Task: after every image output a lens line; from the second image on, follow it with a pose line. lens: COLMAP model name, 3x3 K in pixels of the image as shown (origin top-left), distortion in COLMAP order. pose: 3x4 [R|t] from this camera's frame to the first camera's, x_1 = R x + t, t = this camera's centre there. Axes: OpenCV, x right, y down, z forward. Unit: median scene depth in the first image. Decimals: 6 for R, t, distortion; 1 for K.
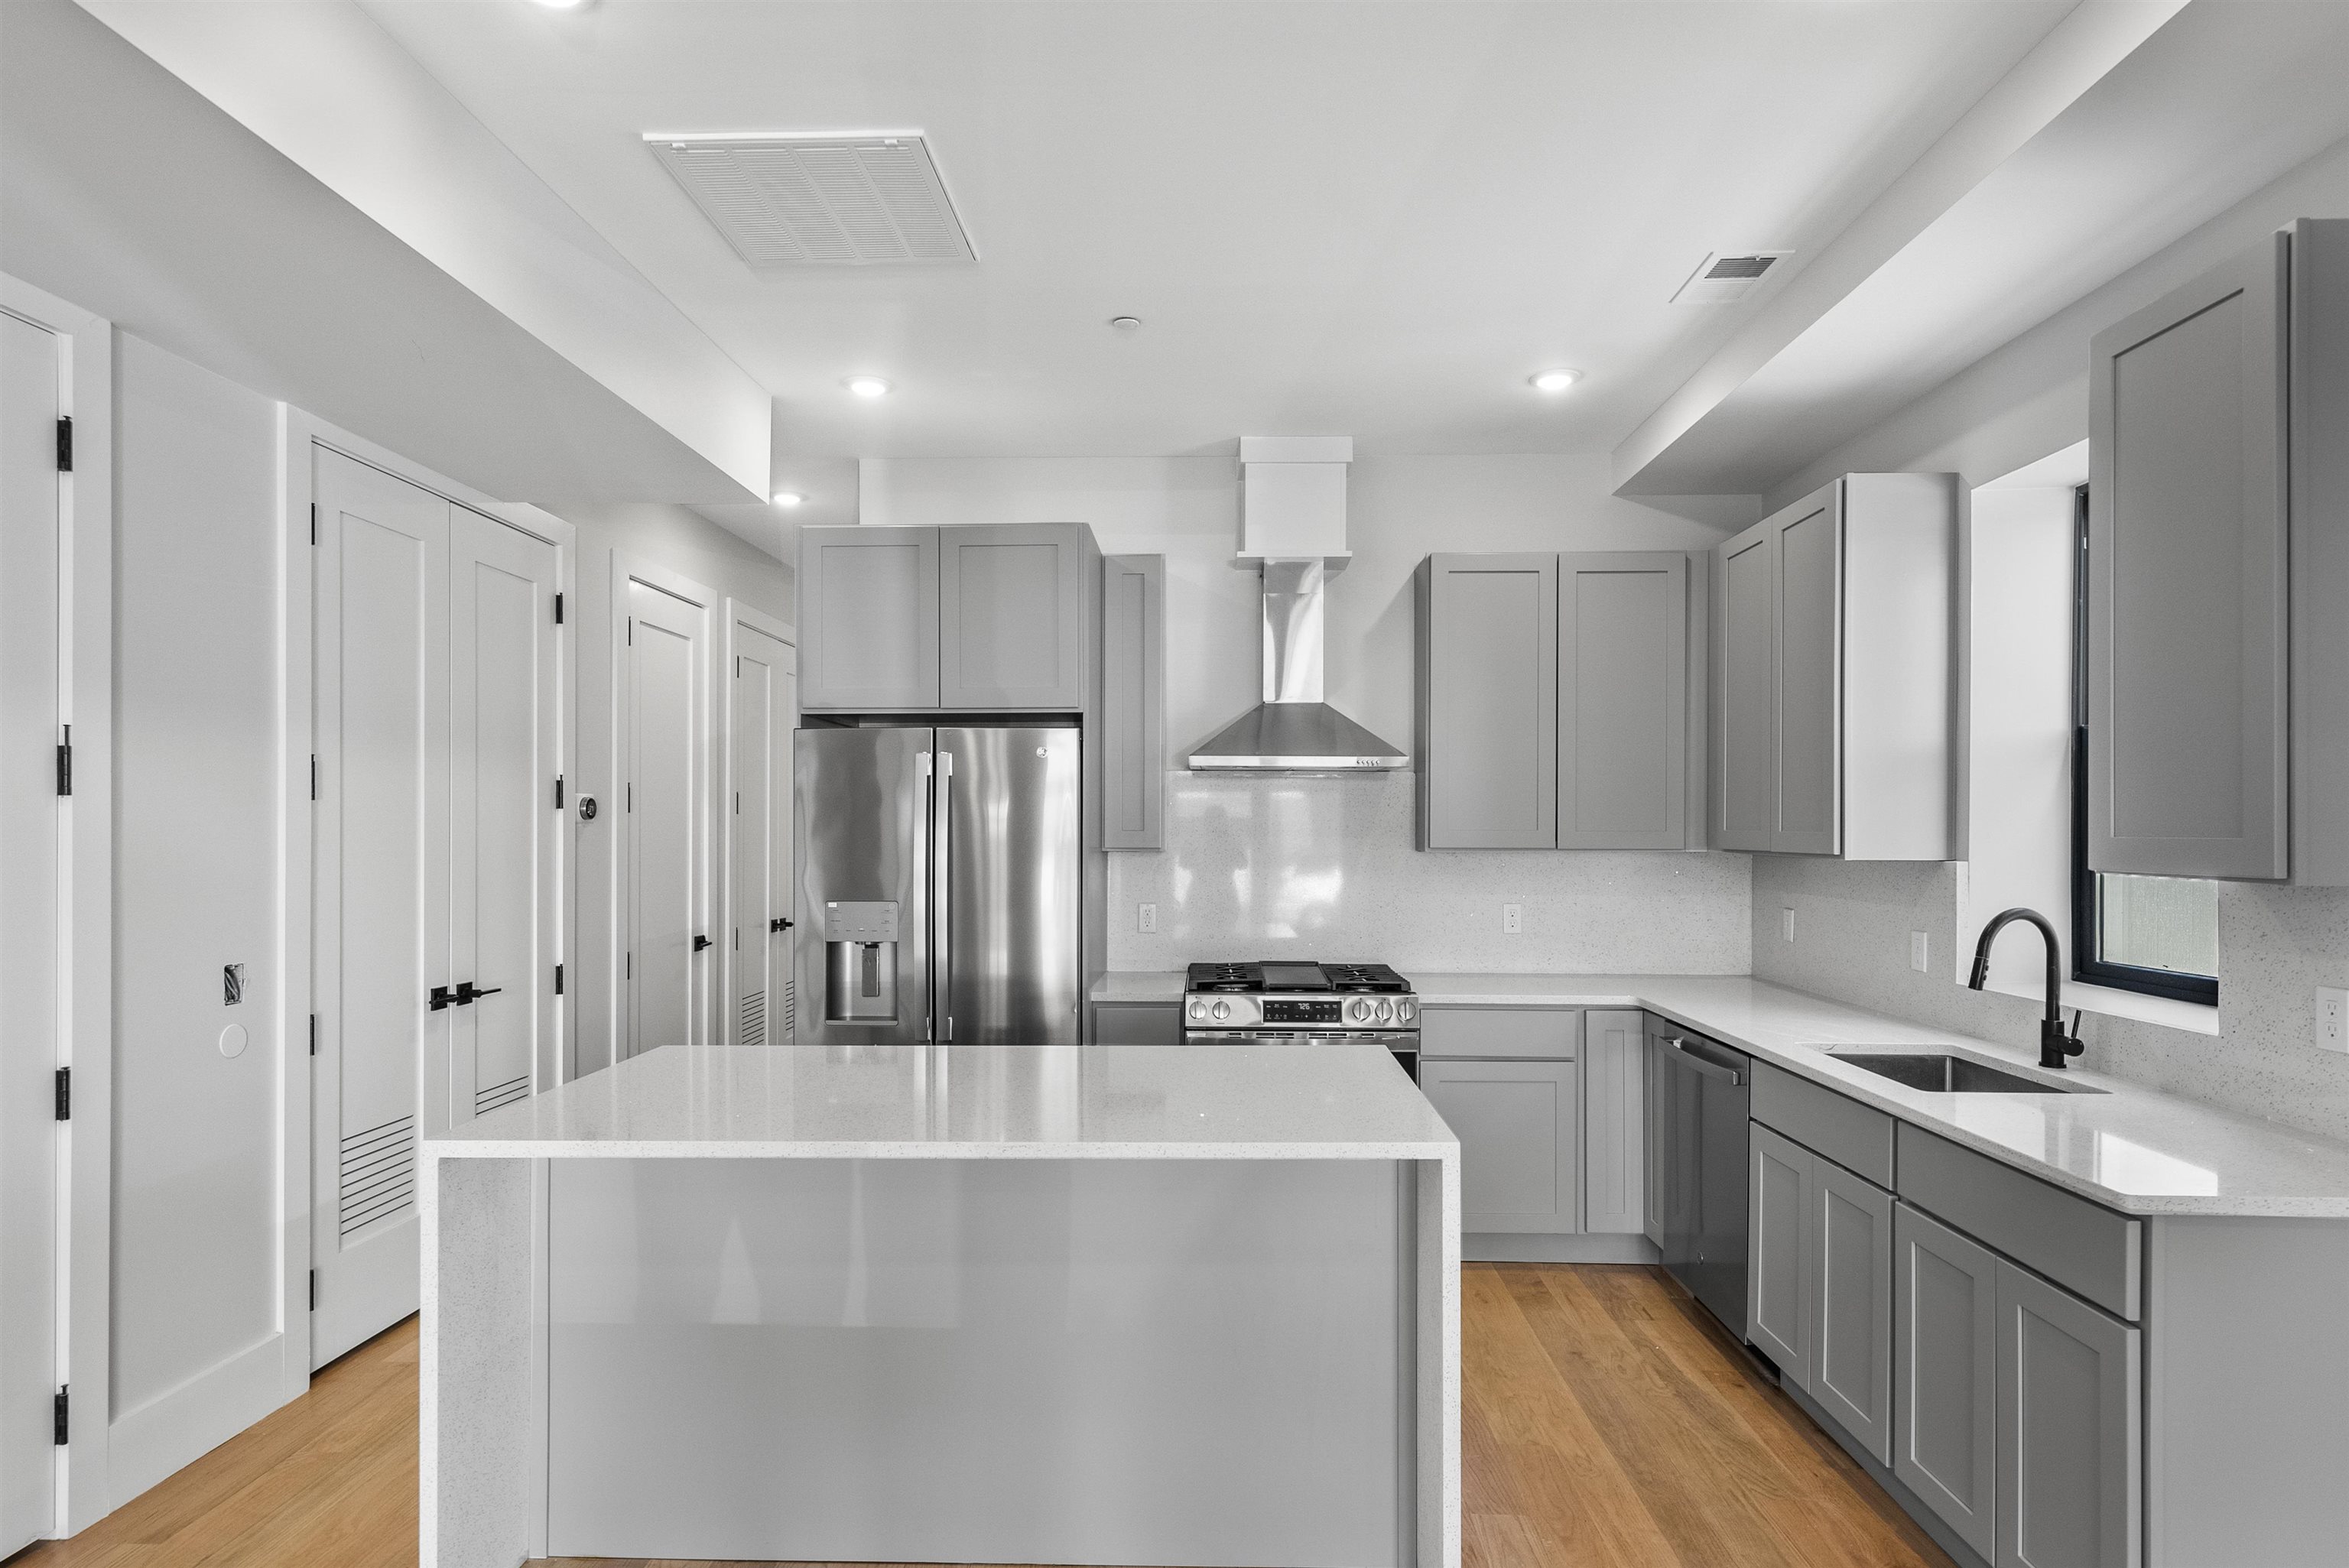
lens RADIAL K [[1269.9, 0, 1176.1], [0, 1269.9, 799.2], [0, 0, 1]] dist [0.008477, 0.000306]
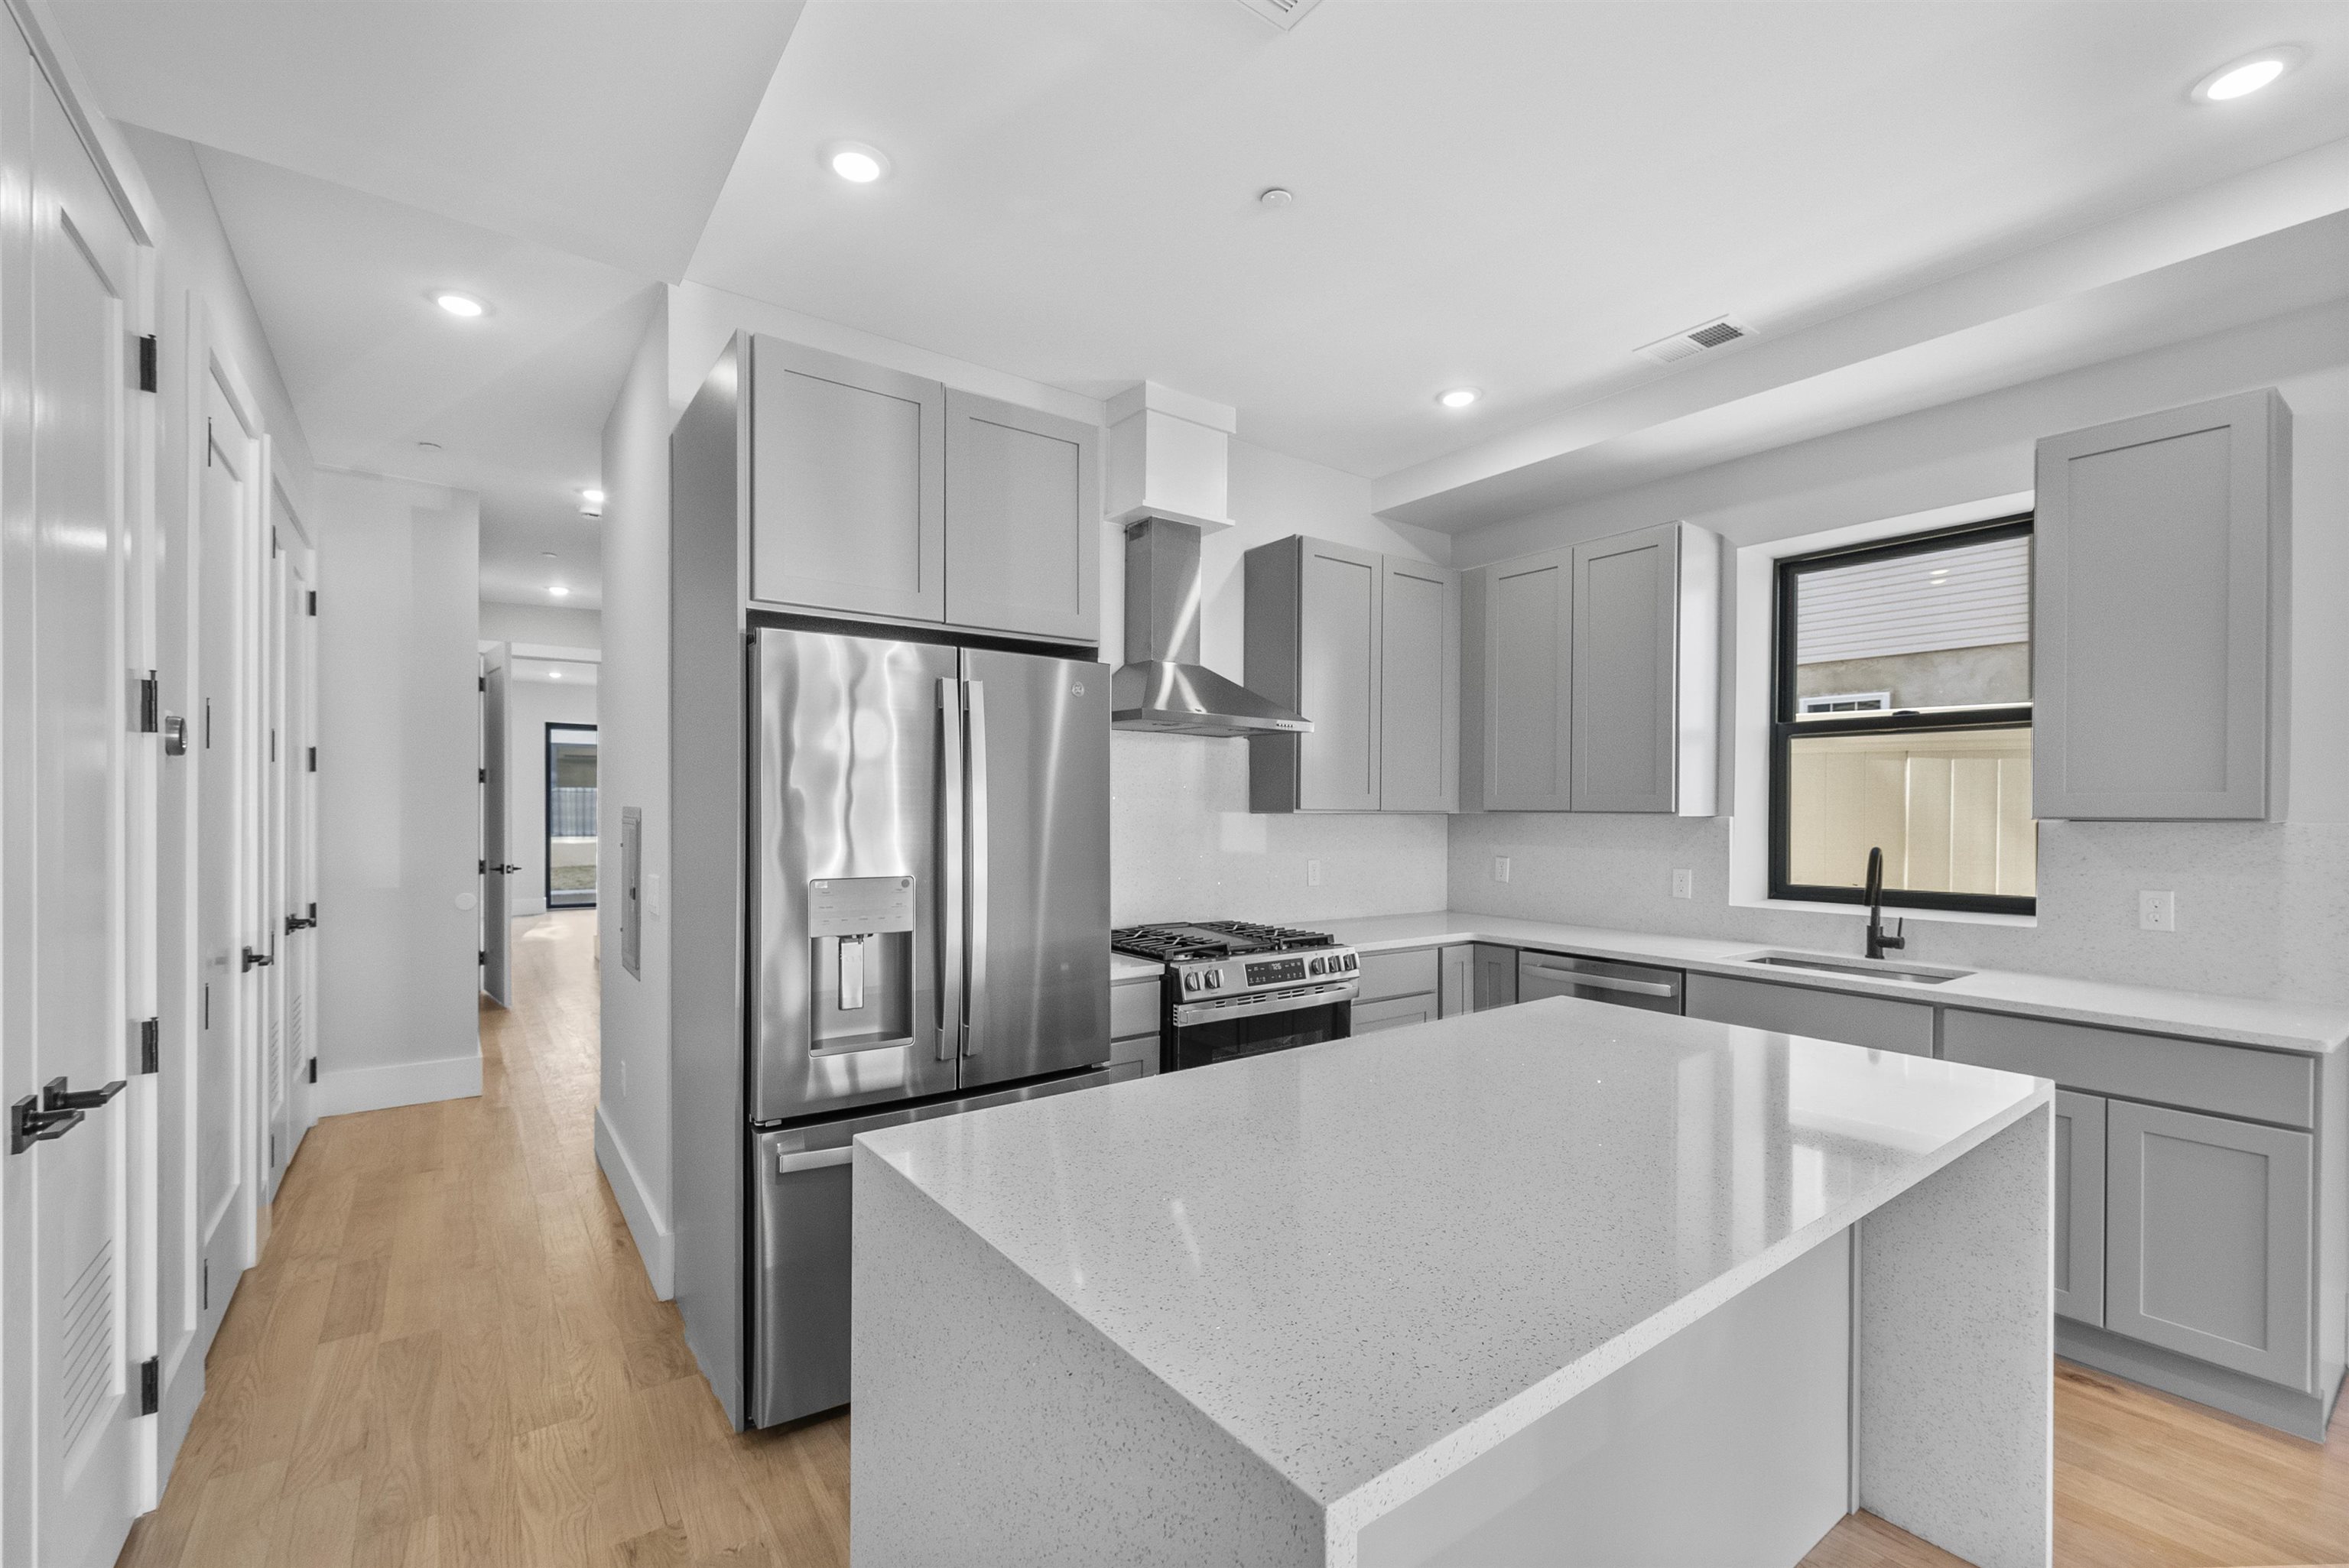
lens RADIAL K [[1003.3, 0, 1176.8], [0, 1003.3, 802.4], [0, 0, 1]] dist [0.002671, 0.000299]
pose [[0.785540, 0.006864, 0.618773, -0.446263], [-0.018324, 0.999758, 0.012173, 0.026214], [-0.618540, -0.020901, 0.785475, 0.432797]]
